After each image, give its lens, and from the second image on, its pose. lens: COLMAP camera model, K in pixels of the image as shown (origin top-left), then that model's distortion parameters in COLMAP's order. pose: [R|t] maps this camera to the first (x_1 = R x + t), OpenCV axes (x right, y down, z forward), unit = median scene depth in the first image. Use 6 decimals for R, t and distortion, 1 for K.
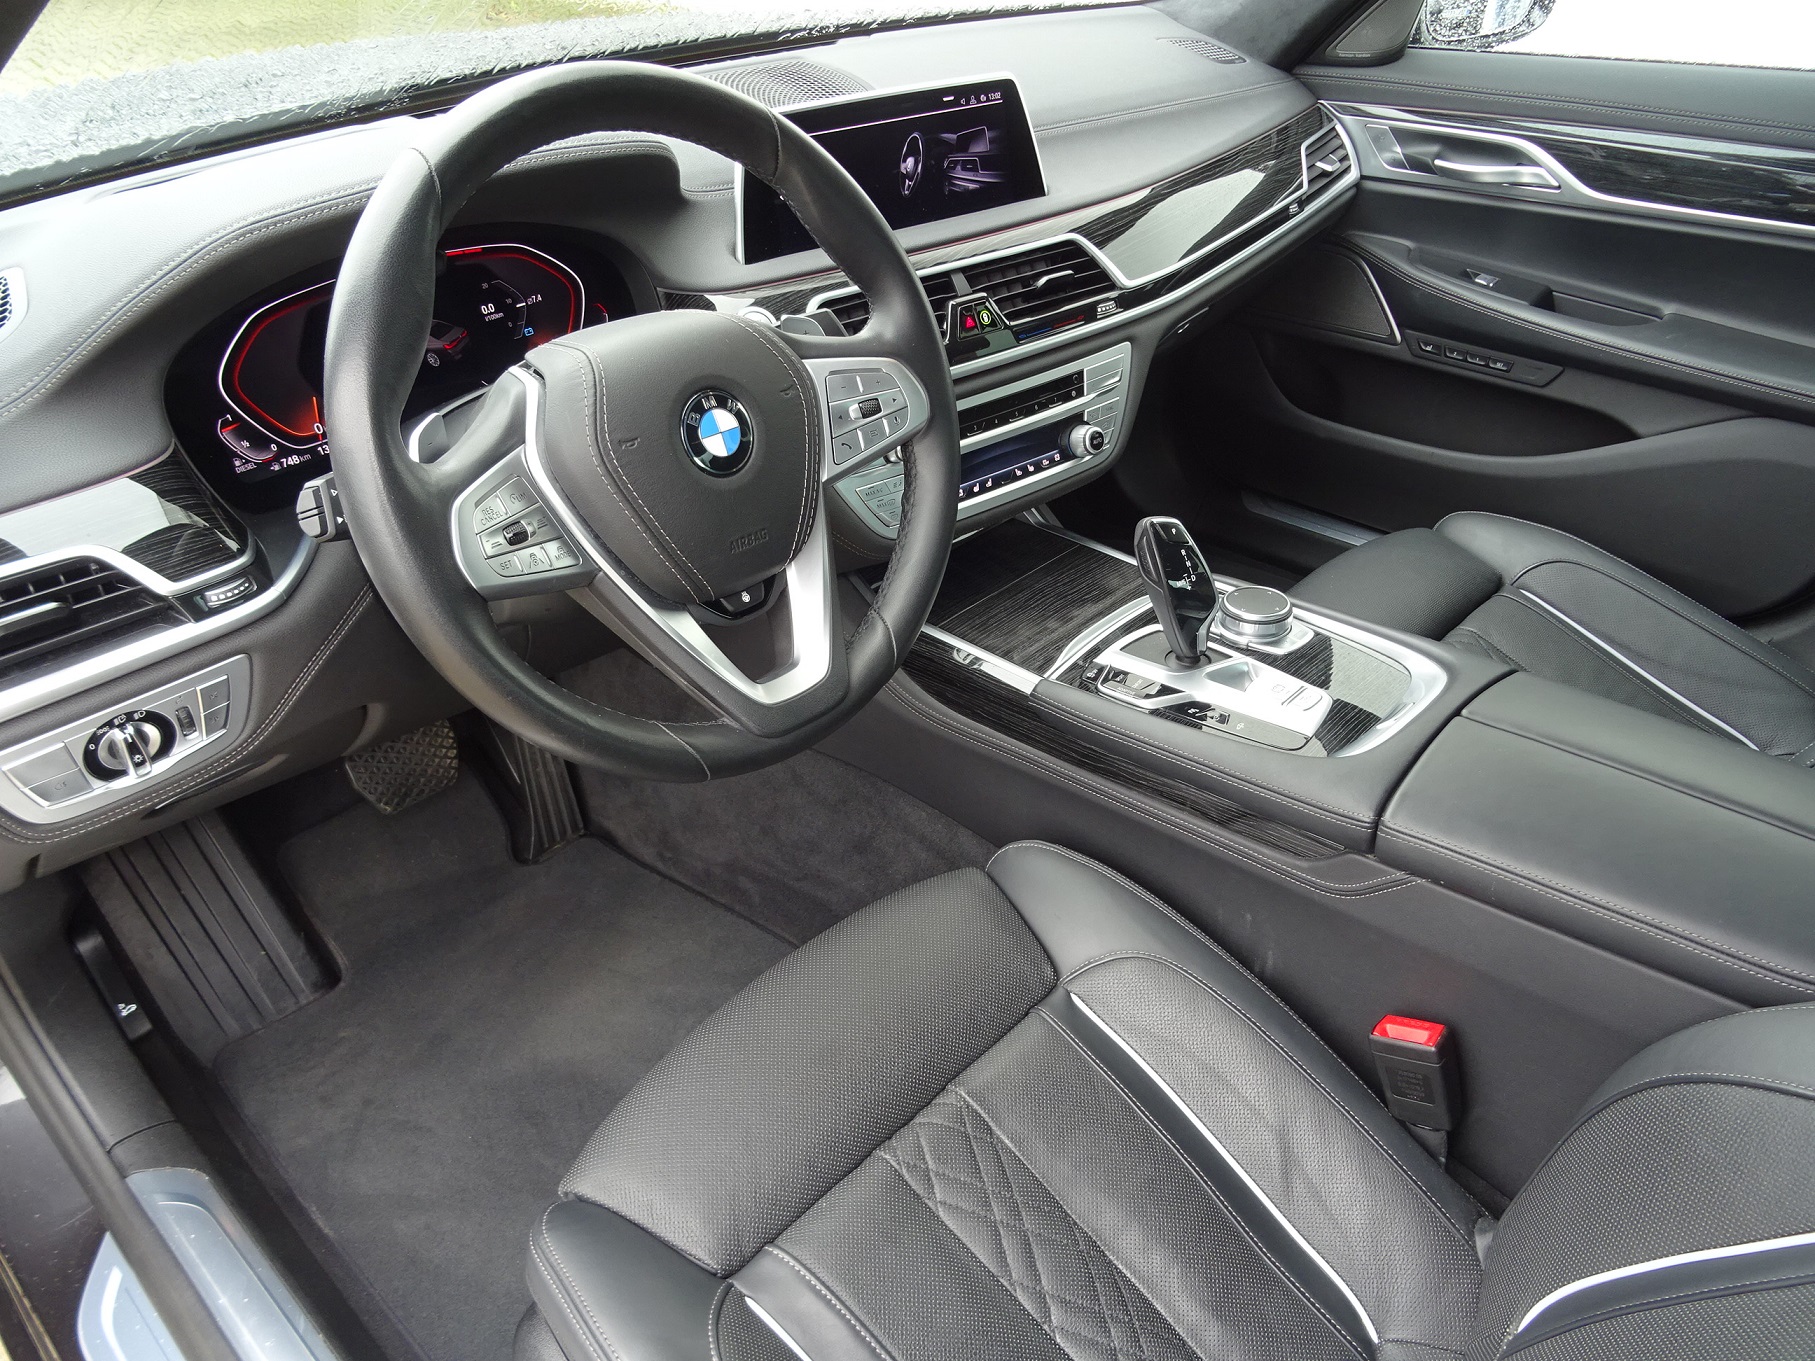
lens RADIAL K [[1338.0, 0, 907.5], [0, 1338.0, 680.5], [0, 0, 1]] dist [0.035107, 0.002140]
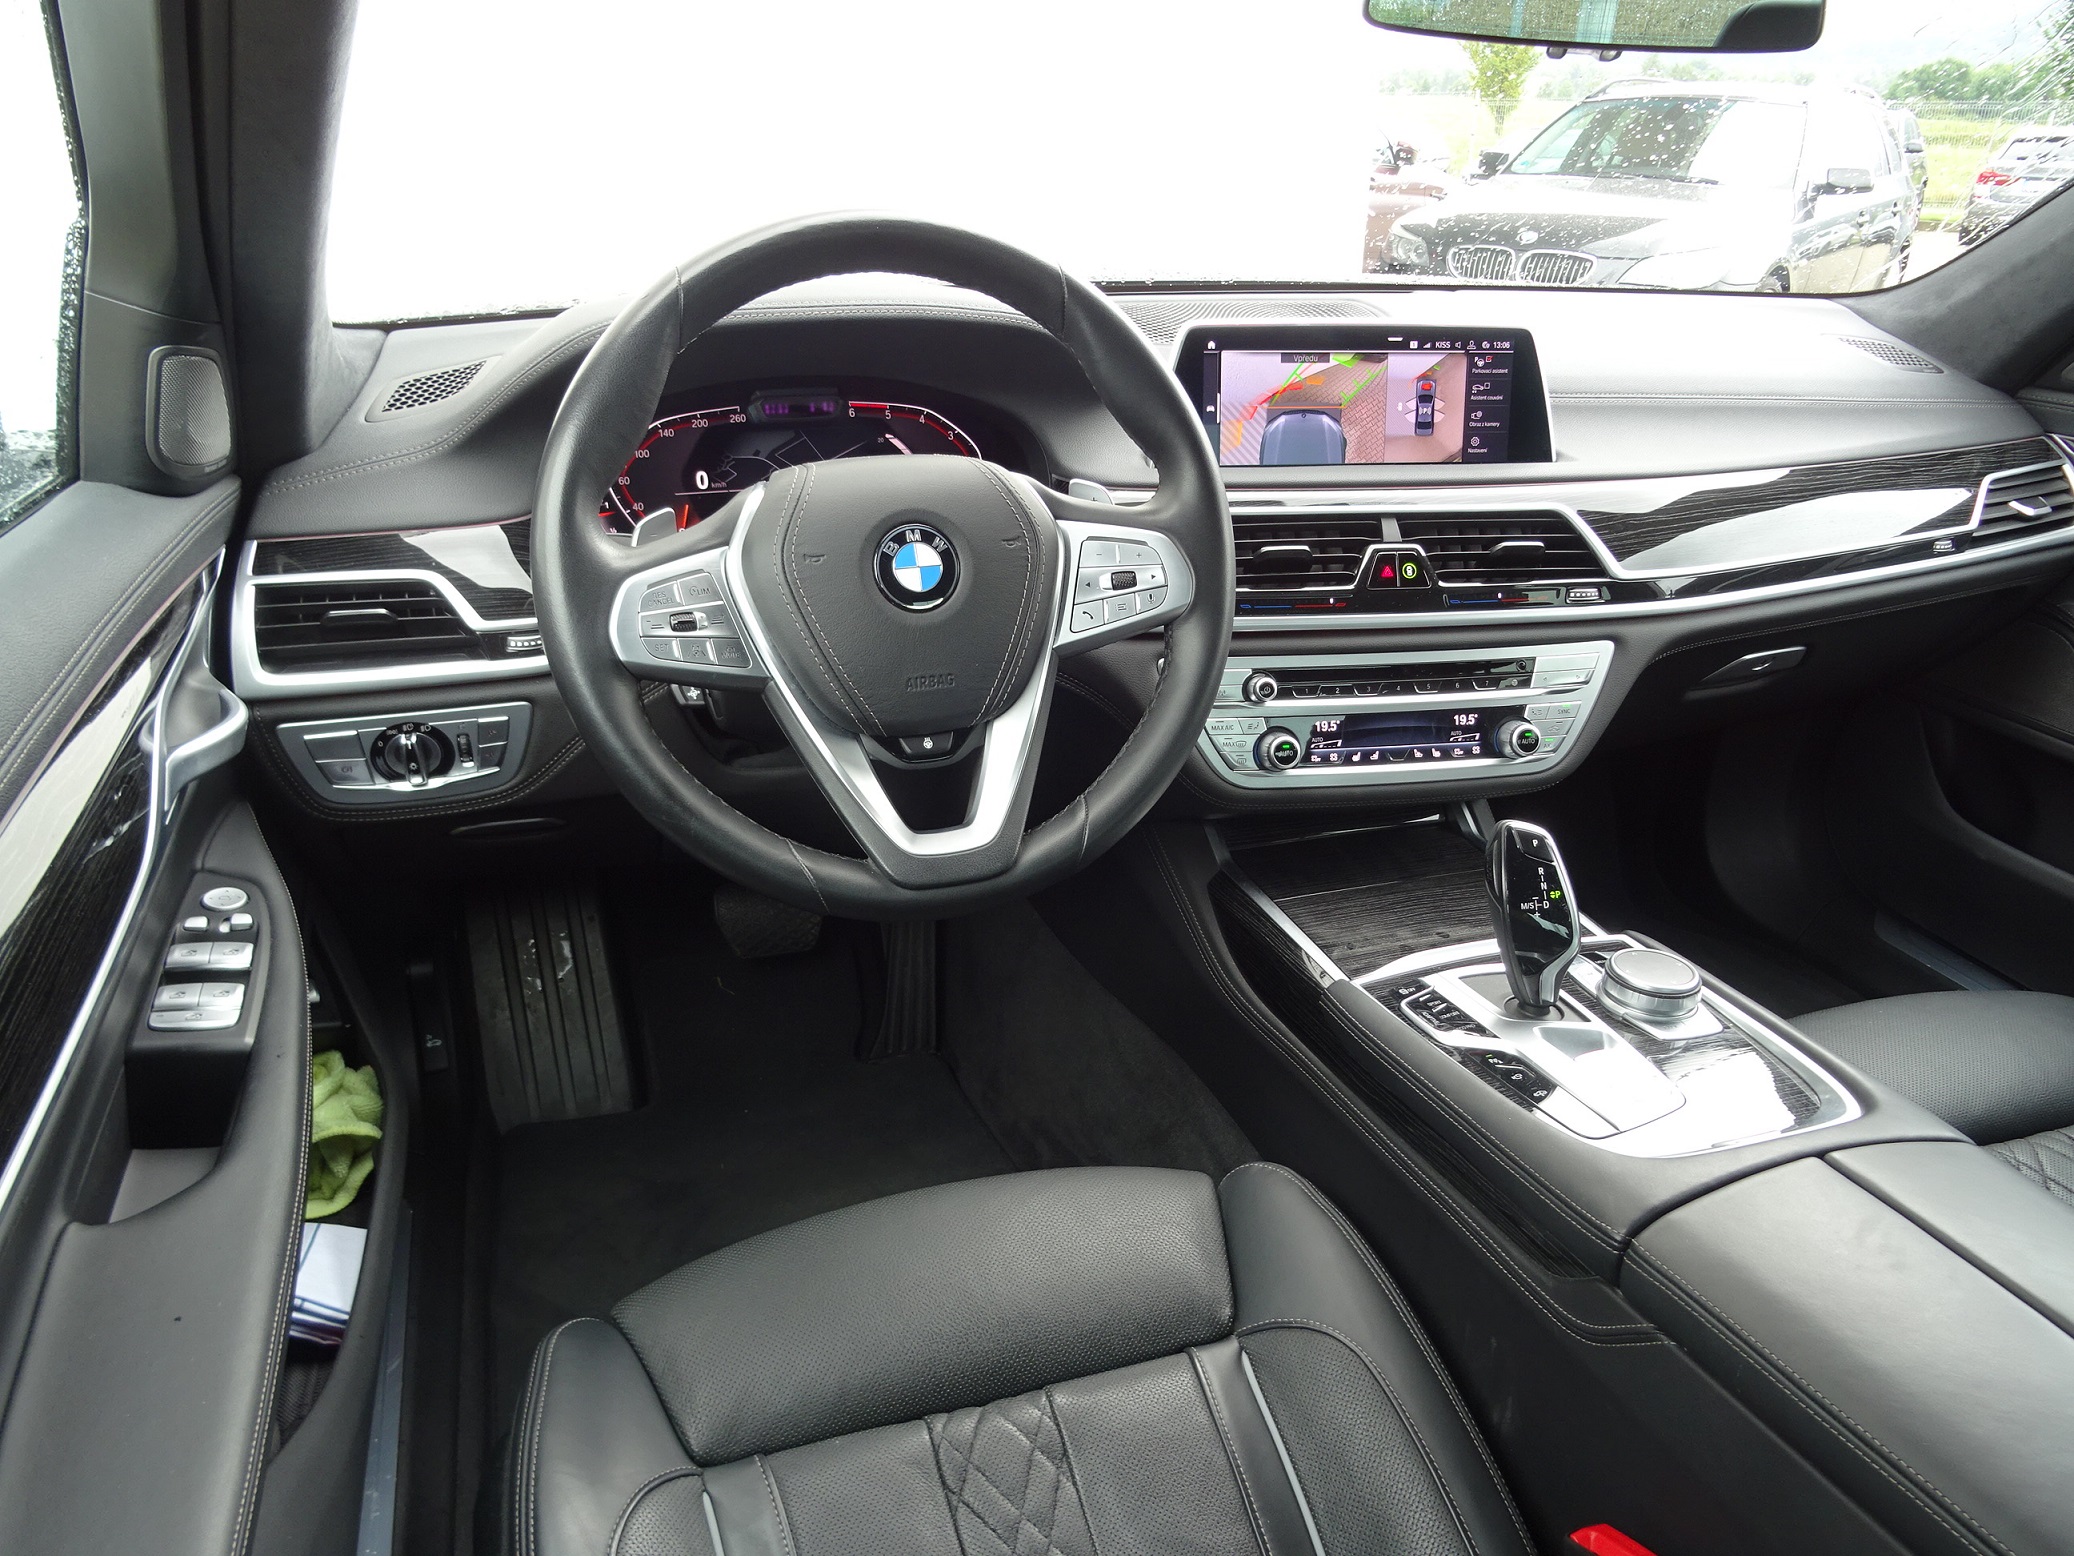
lens RADIAL K [[1544.2, 0, 1037.0], [0, 1544.2, 778.0], [0, 0, 1]] dist [0.020736, 0.004717]
pose [[0.884537, 0.224196, -0.409060, 0.288165], [-0.292130, 0.949907, -0.111071, 0.041505], [0.363667, 0.217745, 0.905723, 0.025822]]
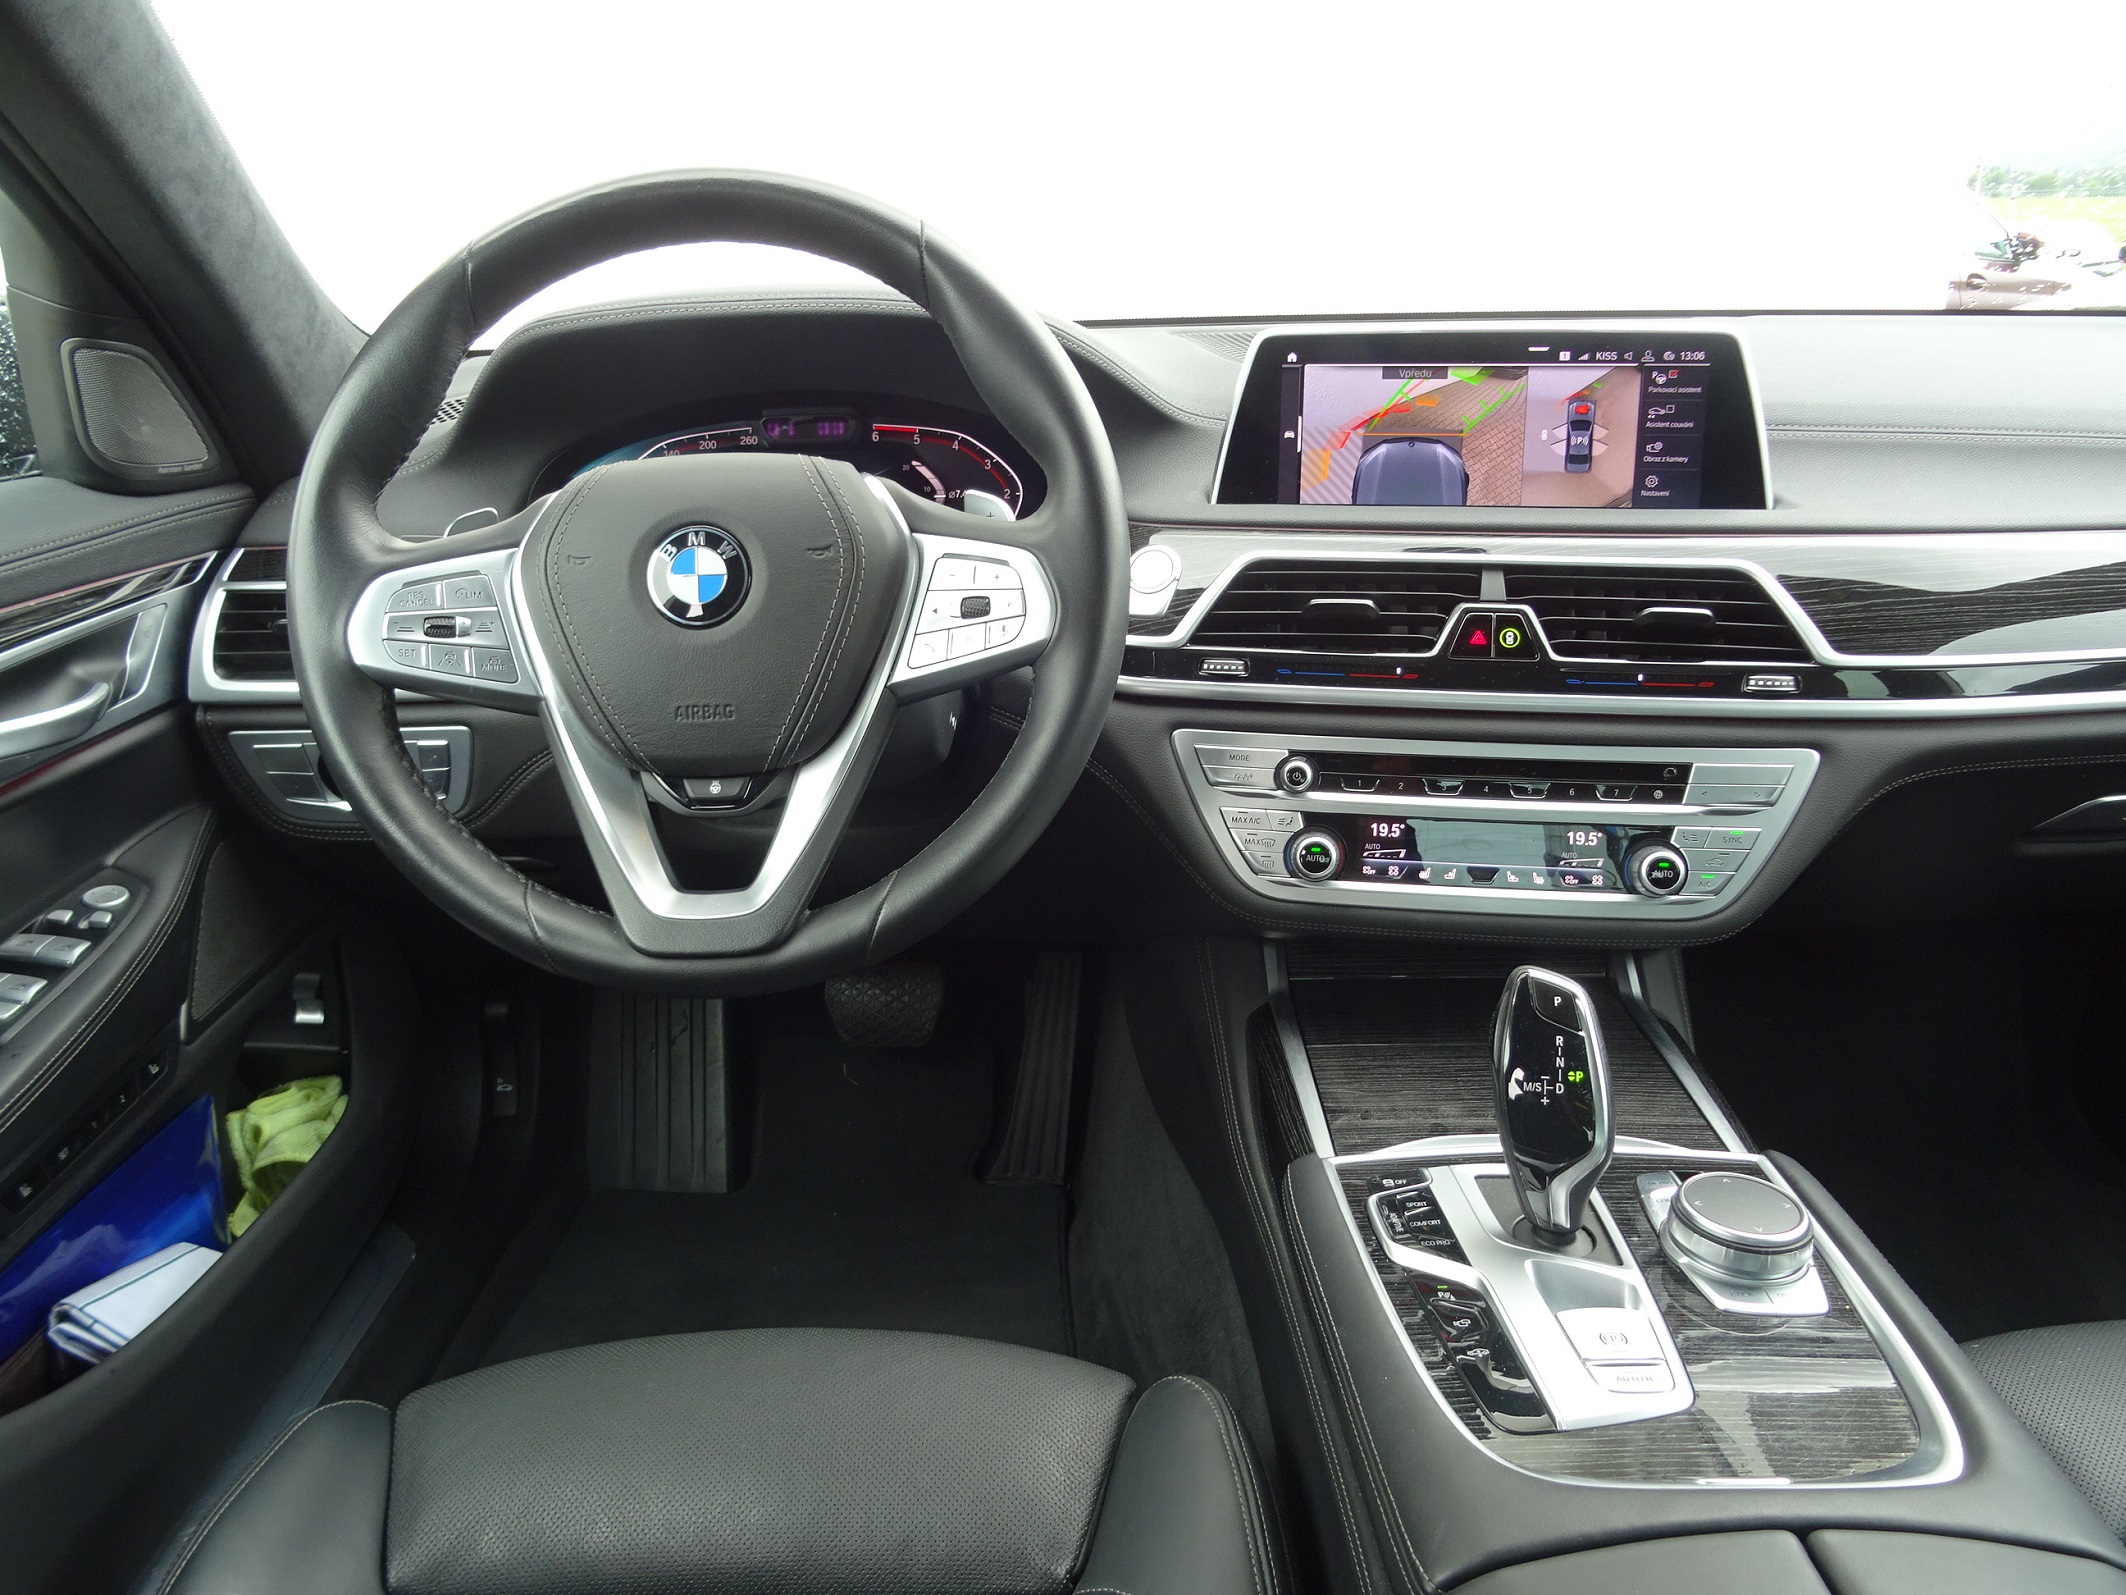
lens RADIAL K [[1564.5, 0, 1063.0], [0, 1564.5, 797.5], [0, 0, 1]] dist [0.008352, 0.000709]
pose [[0.678268, 0.257615, -0.688177, 0.471166], [-0.402729, 0.913671, -0.054903, -0.064356], [0.614623, 0.314388, 0.723463, 0.319869]]
